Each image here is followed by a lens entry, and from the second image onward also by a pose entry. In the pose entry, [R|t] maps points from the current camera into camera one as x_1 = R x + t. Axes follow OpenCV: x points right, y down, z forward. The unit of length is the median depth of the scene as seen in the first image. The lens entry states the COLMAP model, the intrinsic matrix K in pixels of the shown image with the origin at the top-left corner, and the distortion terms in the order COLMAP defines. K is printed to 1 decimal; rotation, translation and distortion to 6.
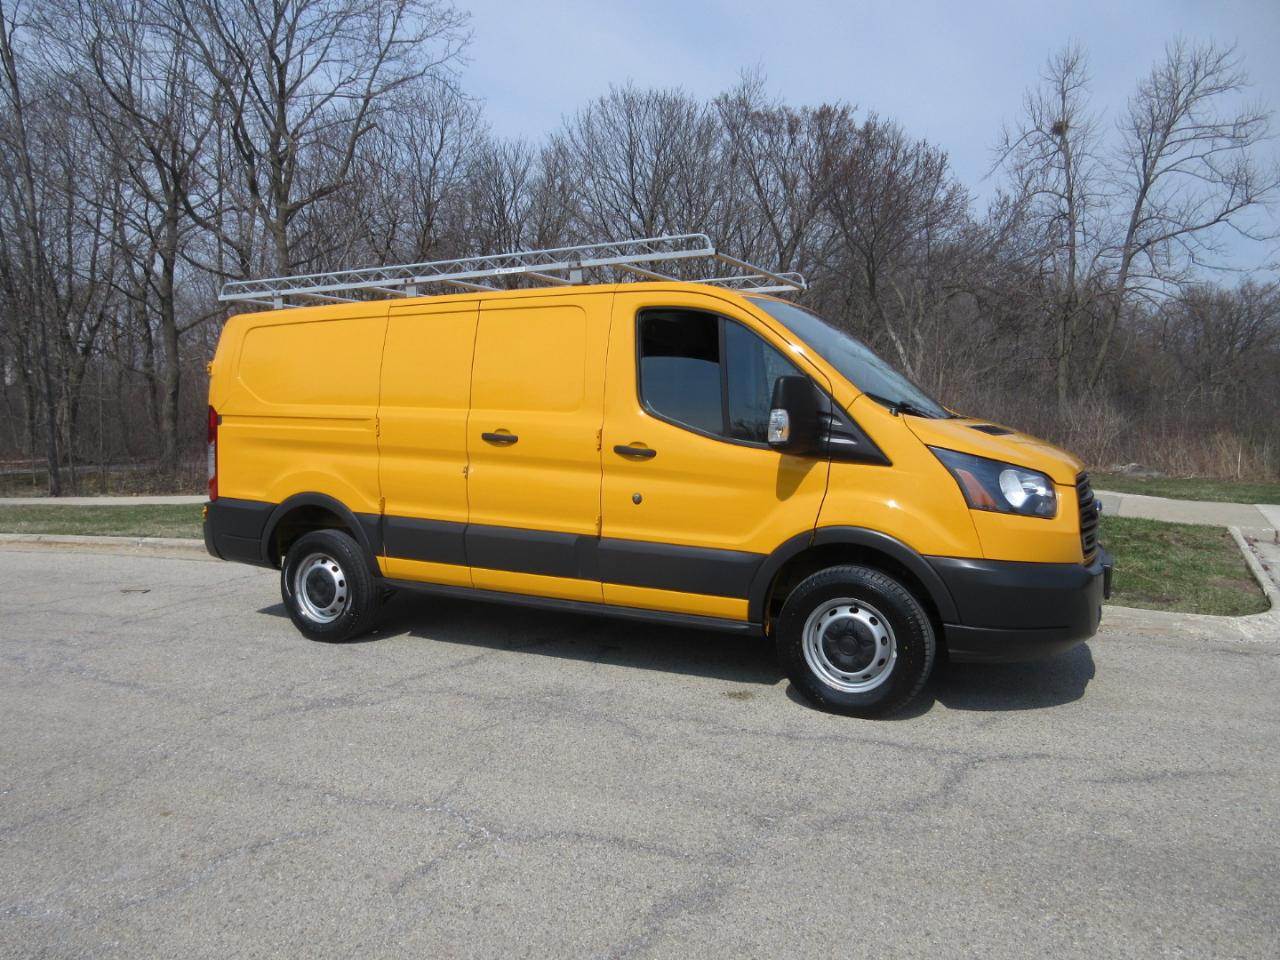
lens RADIAL K [[960.8, 0, 651.6], [0, 960.8, 483.9], [0, 0, 1]] dist [-0.001168, 0.004361]
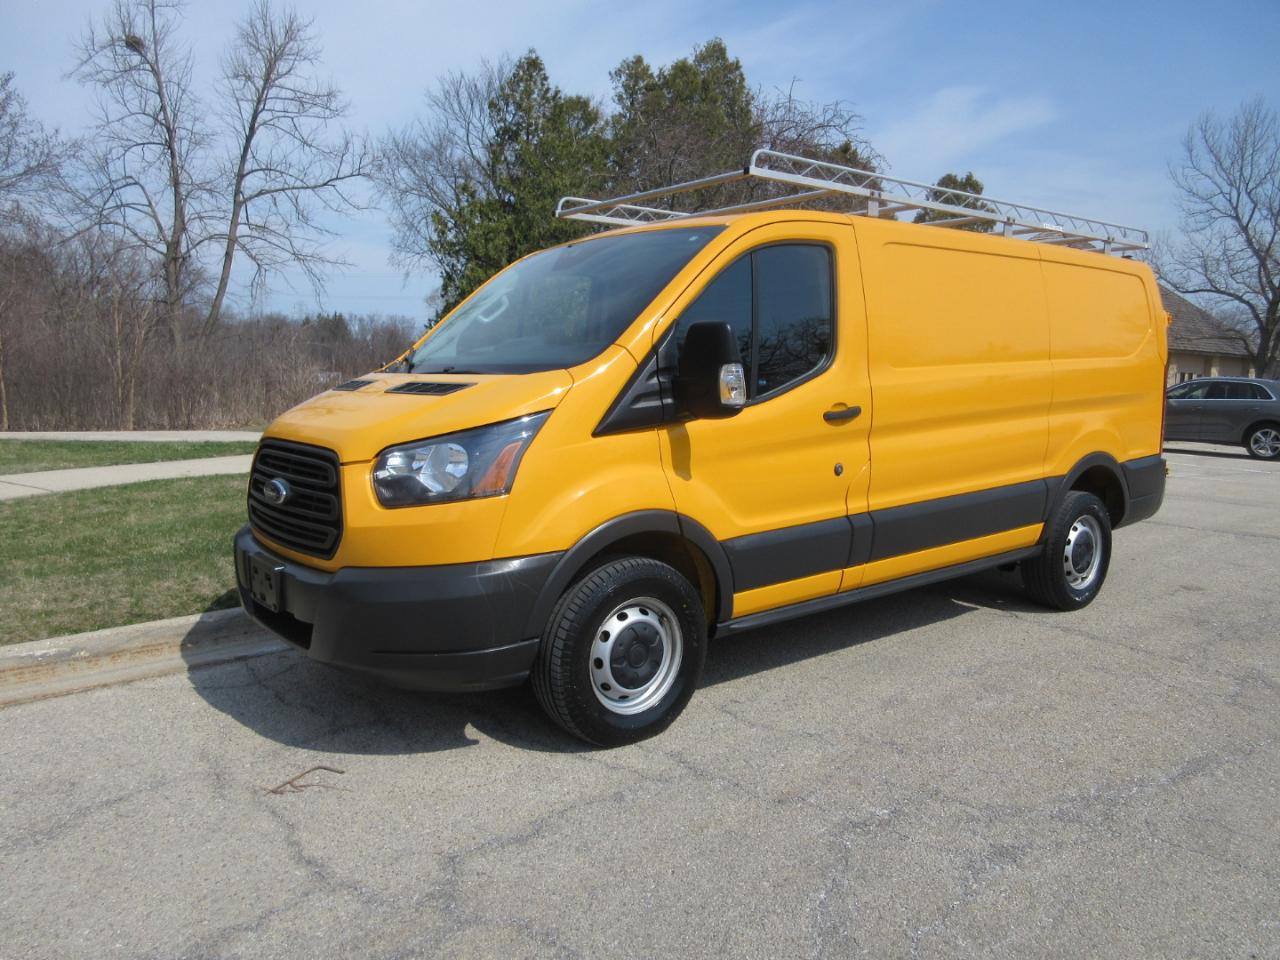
lens RADIAL K [[960.8, 0, 637.6], [0, 960.8, 482.8], [0, 0, 1]] dist [-0.001168, 0.004361]
pose [[0.414785, -0.100352, 0.904369, -1.150705], [0.051344, 0.994898, 0.086849, -0.061334], [-0.908470, 0.010411, 0.417821, 0.946425]]
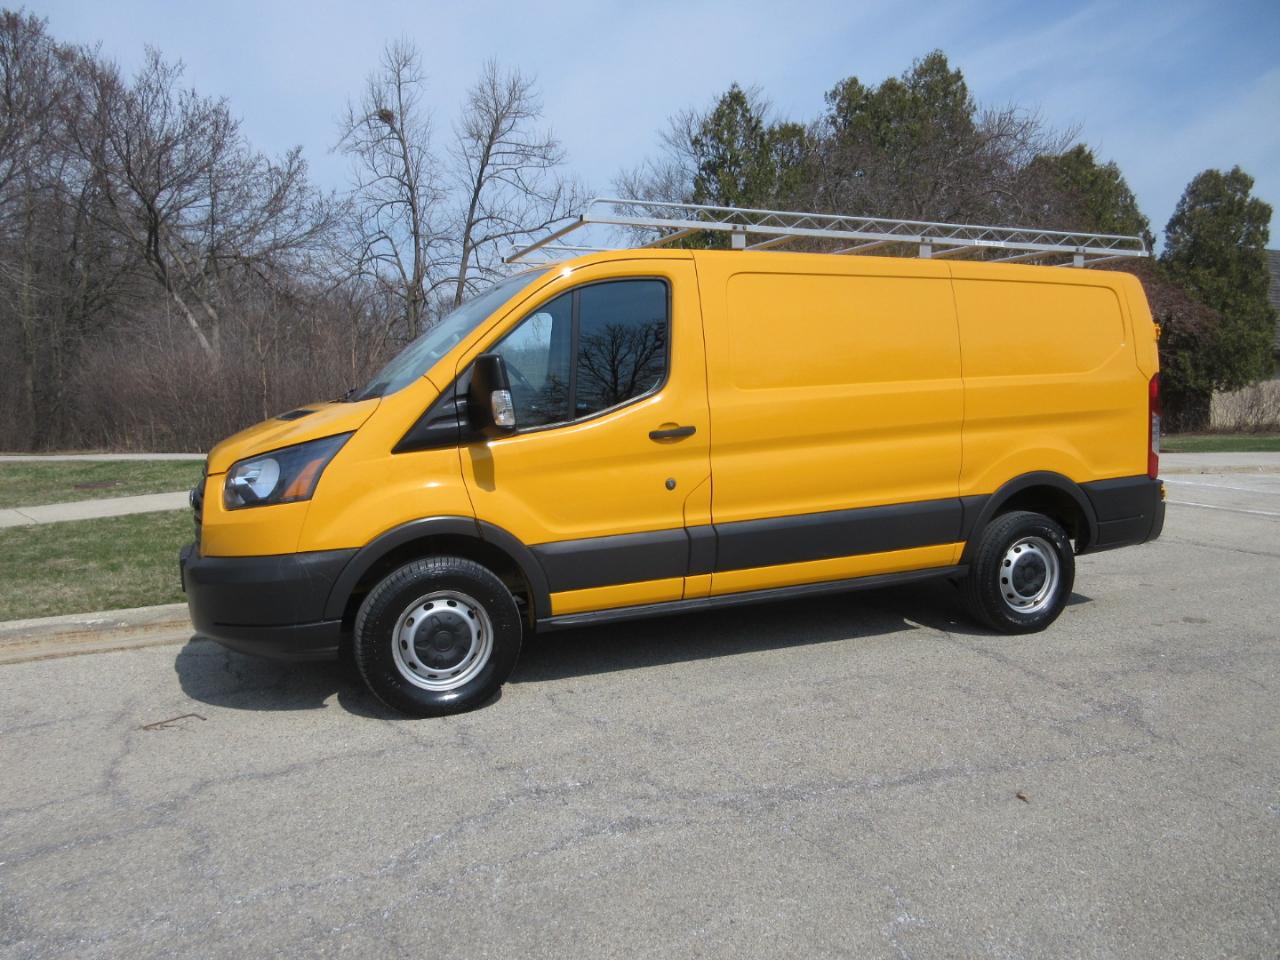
lens RADIAL K [[960.8, 0, 638.0], [0, 960.8, 483.0], [0, 0, 1]] dist [-0.001168, 0.004361]
pose [[0.644493, -0.073747, 0.761045, -1.048570], [0.058915, 0.997168, 0.046735, -0.040194], [-0.762337, 0.014717, 0.647013, 0.624516]]
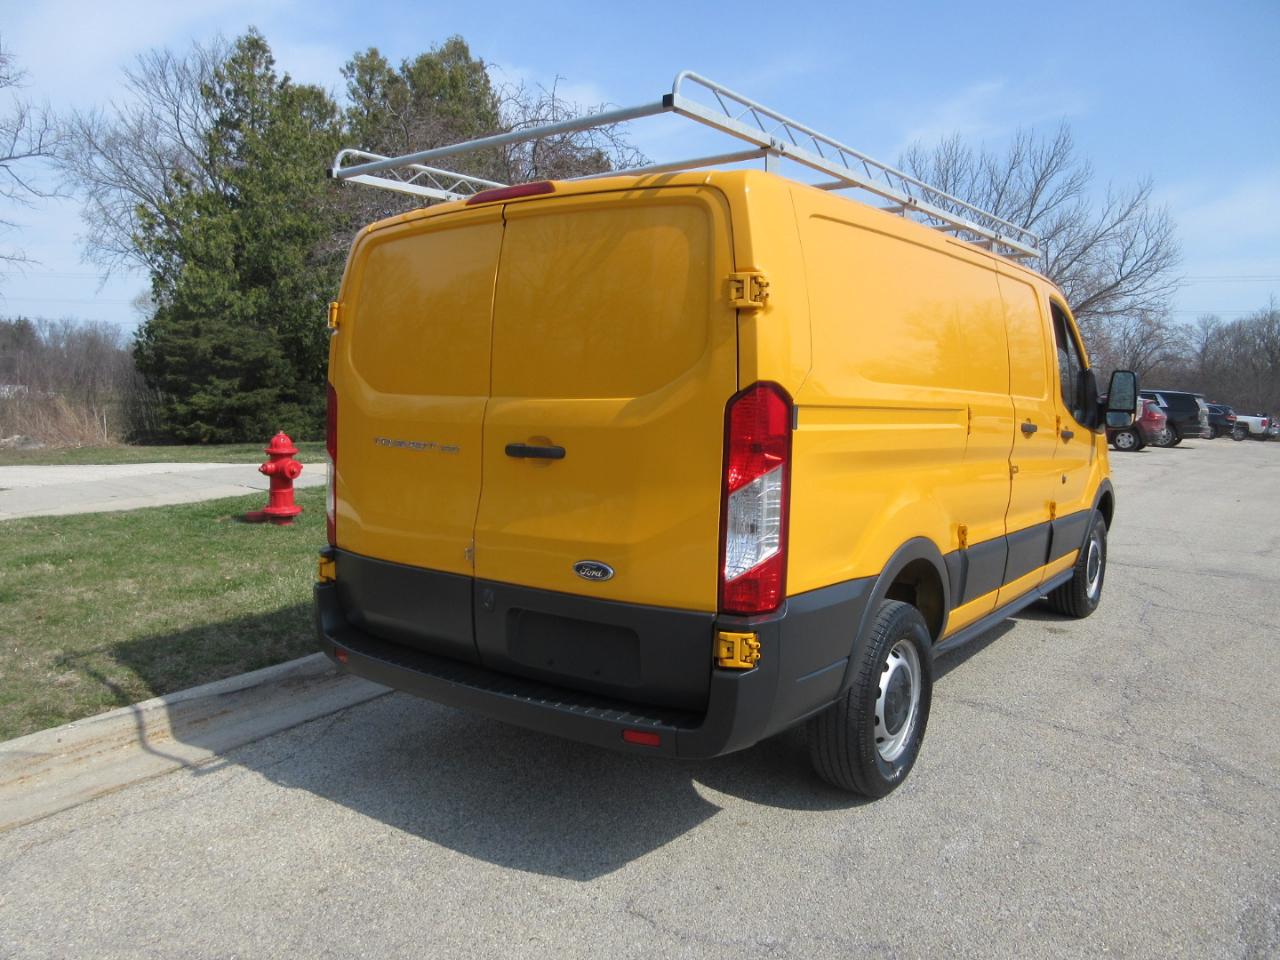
lens RADIAL K [[960.8, 0, 634.8], [0, 960.8, 483.4], [0, 0, 1]] dist [-0.001168, 0.004361]
pose [[0.164331, -0.100914, 0.981230, -0.962463], [0.060607, 0.993907, 0.092067, -0.088754], [-0.984542, 0.044340, 0.169446, 1.088616]]
